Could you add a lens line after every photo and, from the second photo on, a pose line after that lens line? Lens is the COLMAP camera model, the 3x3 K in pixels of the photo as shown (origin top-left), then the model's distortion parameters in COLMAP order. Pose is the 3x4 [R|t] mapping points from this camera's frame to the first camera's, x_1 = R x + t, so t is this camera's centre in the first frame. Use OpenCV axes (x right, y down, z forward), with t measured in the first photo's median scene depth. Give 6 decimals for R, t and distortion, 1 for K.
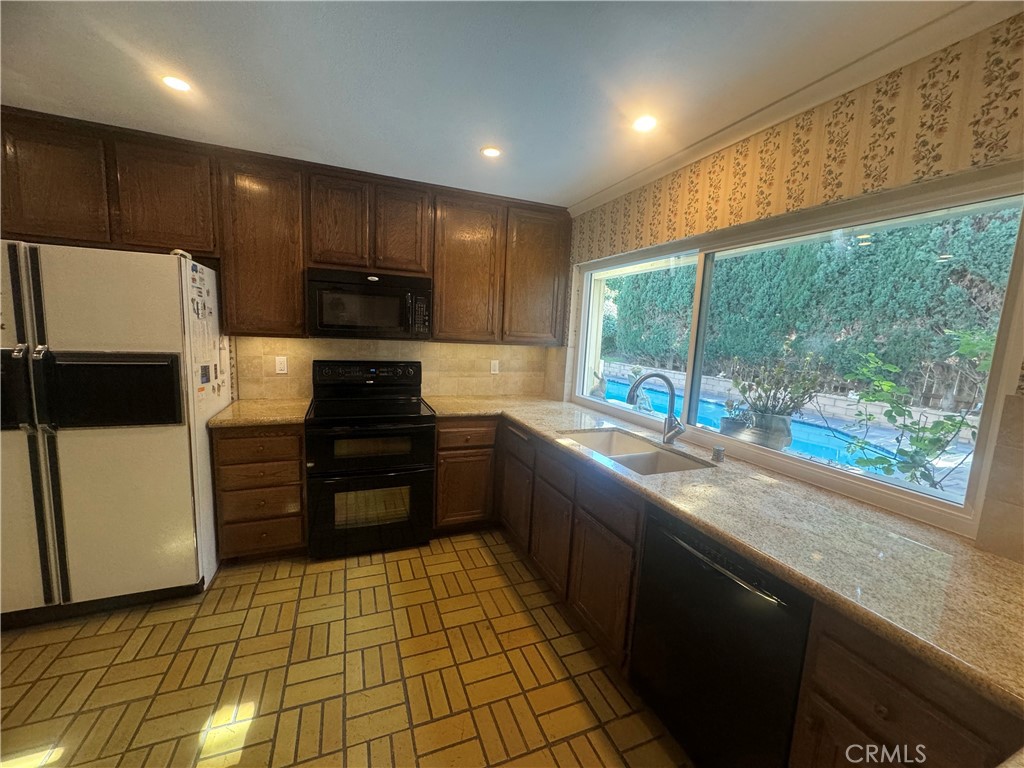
lens RADIAL K [[407.2, 0, 512.4], [0, 407.2, 384.6], [0, 0, 1]] dist [-0.002616, 0.000080]
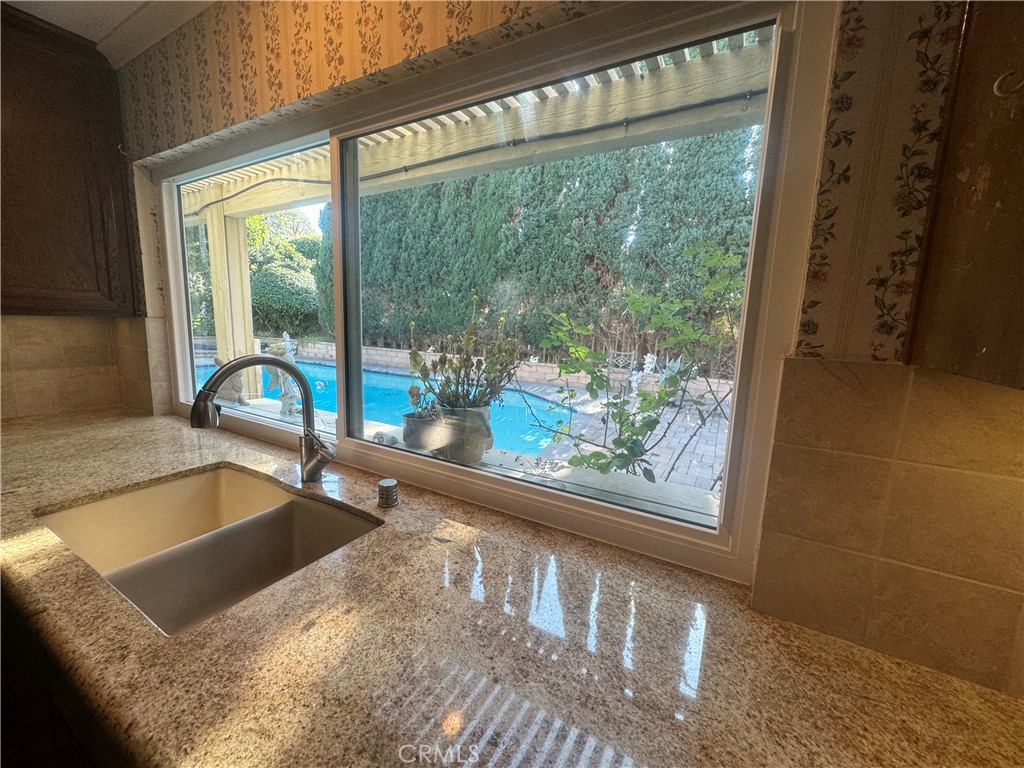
lens RADIAL K [[407.2, 0, 512.6], [0, 407.2, 384.2], [0, 0, 1]] dist [-0.002616, 0.000080]
pose [[0.788500, -0.113760, 0.604422, 0.229377], [0.082380, 0.993425, 0.079506, -0.006643], [-0.609492, -0.012898, 0.792687, 0.324369]]
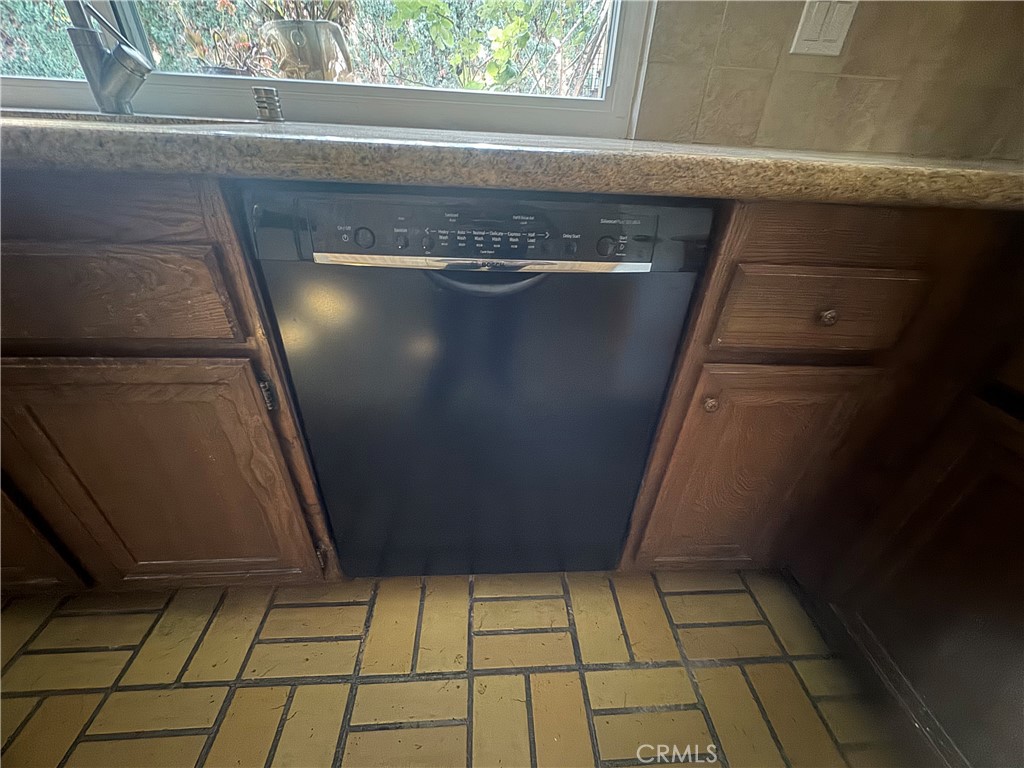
lens RADIAL K [[407.2, 0, 512.9], [0, 407.2, 385.0], [0, 0, 1]] dist [-0.002616, 0.000080]
pose [[0.318466, -0.536196, 0.781712, 0.047262], [0.092077, 0.838246, 0.537463, 0.154369], [-0.943452, -0.099186, 0.316324, 0.403662]]
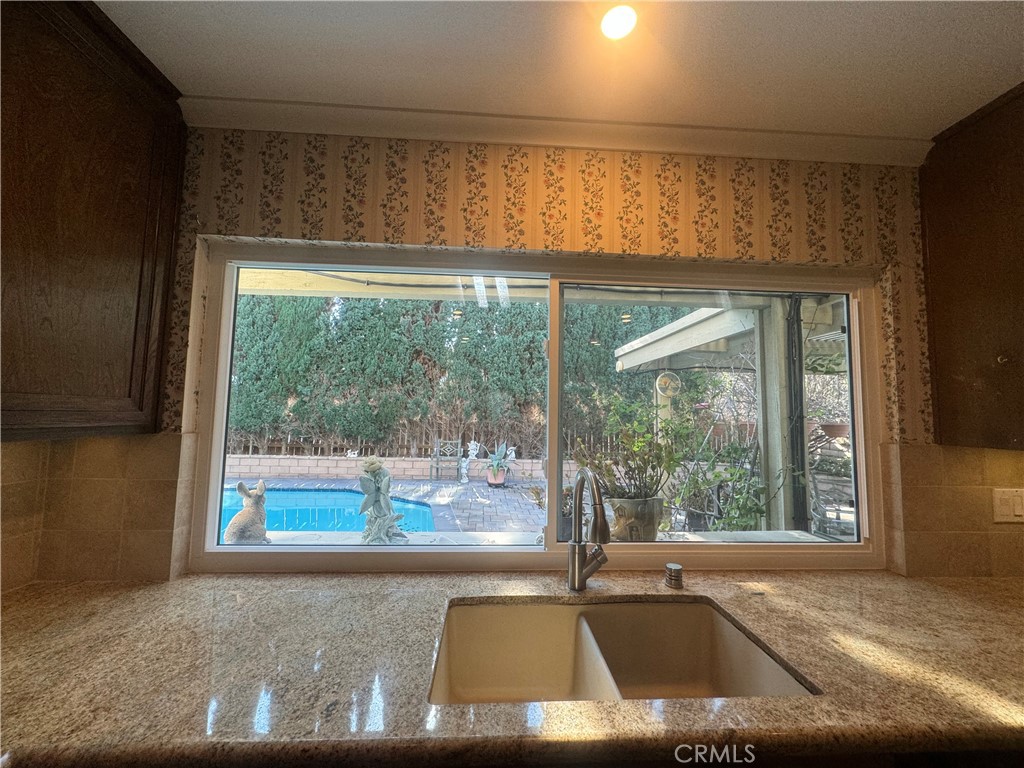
lens RADIAL K [[407.2, 0, 512.2], [0, 407.2, 384.6], [0, 0, 1]] dist [-0.002616, 0.000080]
pose [[0.326398, 0.028712, 0.944796, -0.160614], [0.119534, 0.990260, -0.071389, -0.090324], [-0.937644, 0.136237, 0.319787, 0.713395]]
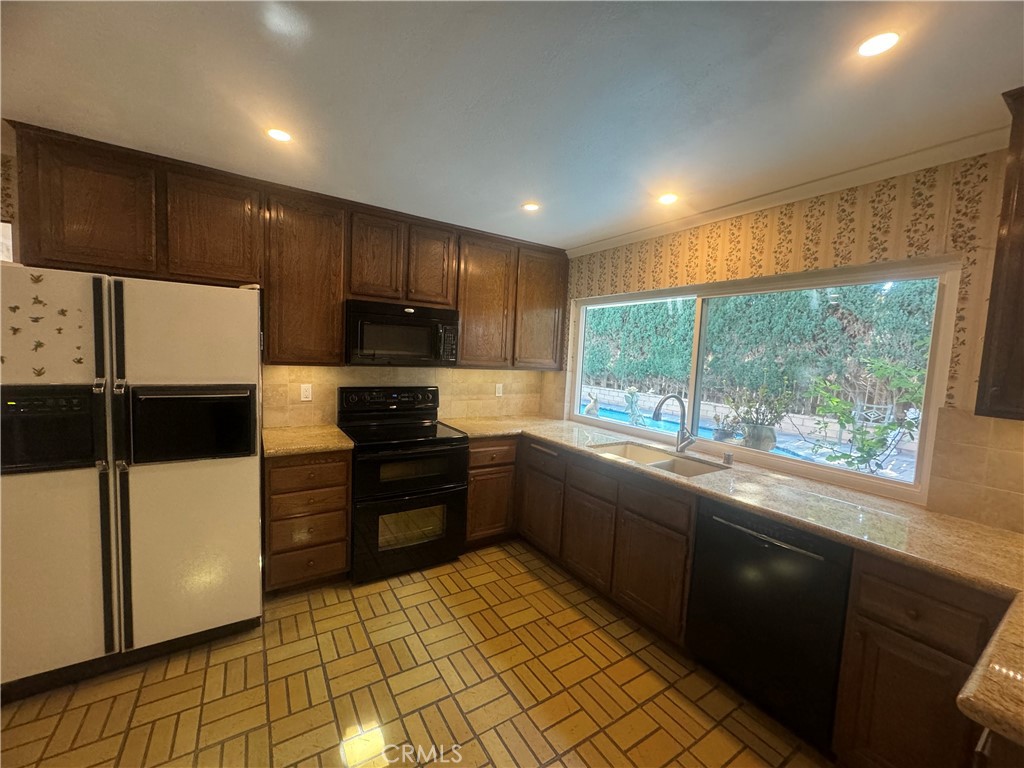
lens RADIAL K [[407.2, 0, 512.5], [0, 407.2, 384.6], [0, 0, 1]] dist [-0.002616, 0.000080]
pose [[0.982258, -0.014626, 0.186963, -0.276246], [0.023092, 0.998800, -0.043189, -0.013356], [-0.186107, 0.046740, 0.981417, -0.090170]]
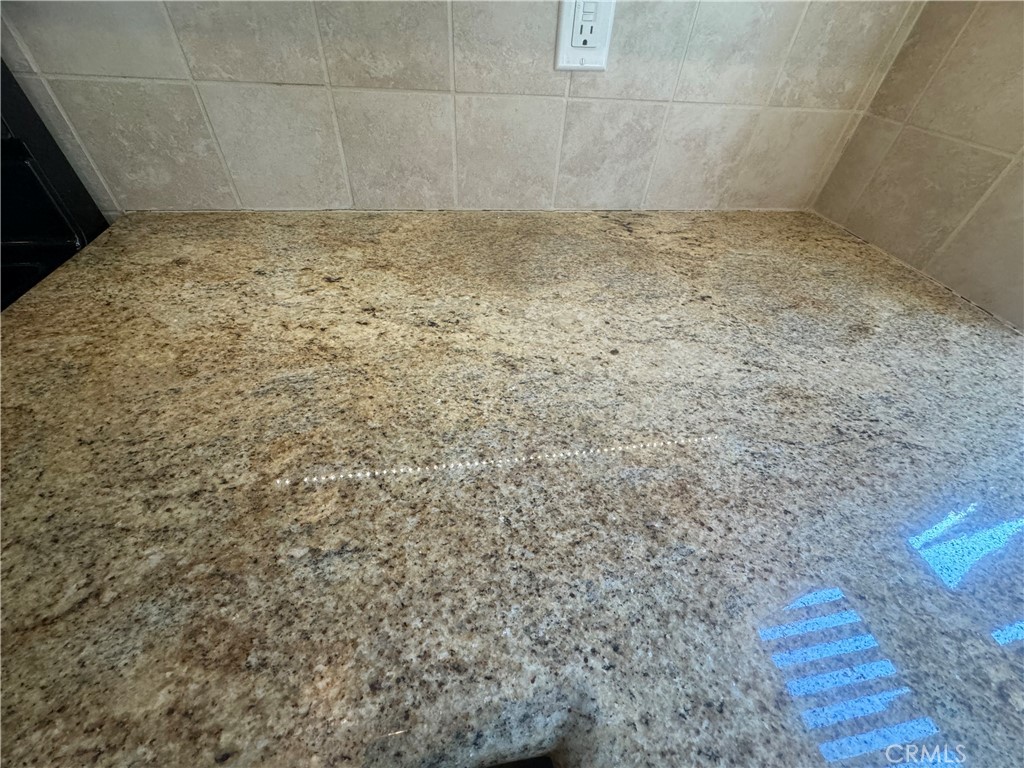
lens RADIAL K [[407.2, 0, 512.2], [0, 407.2, 383.7], [0, 0, 1]] dist [-0.002616, 0.000080]
pose [[0.975906, 0.158029, -0.150448, -0.036265], [-0.039988, 0.807382, 0.588672, -0.026659], [0.214497, -0.568473, 0.794248, 1.059832]]
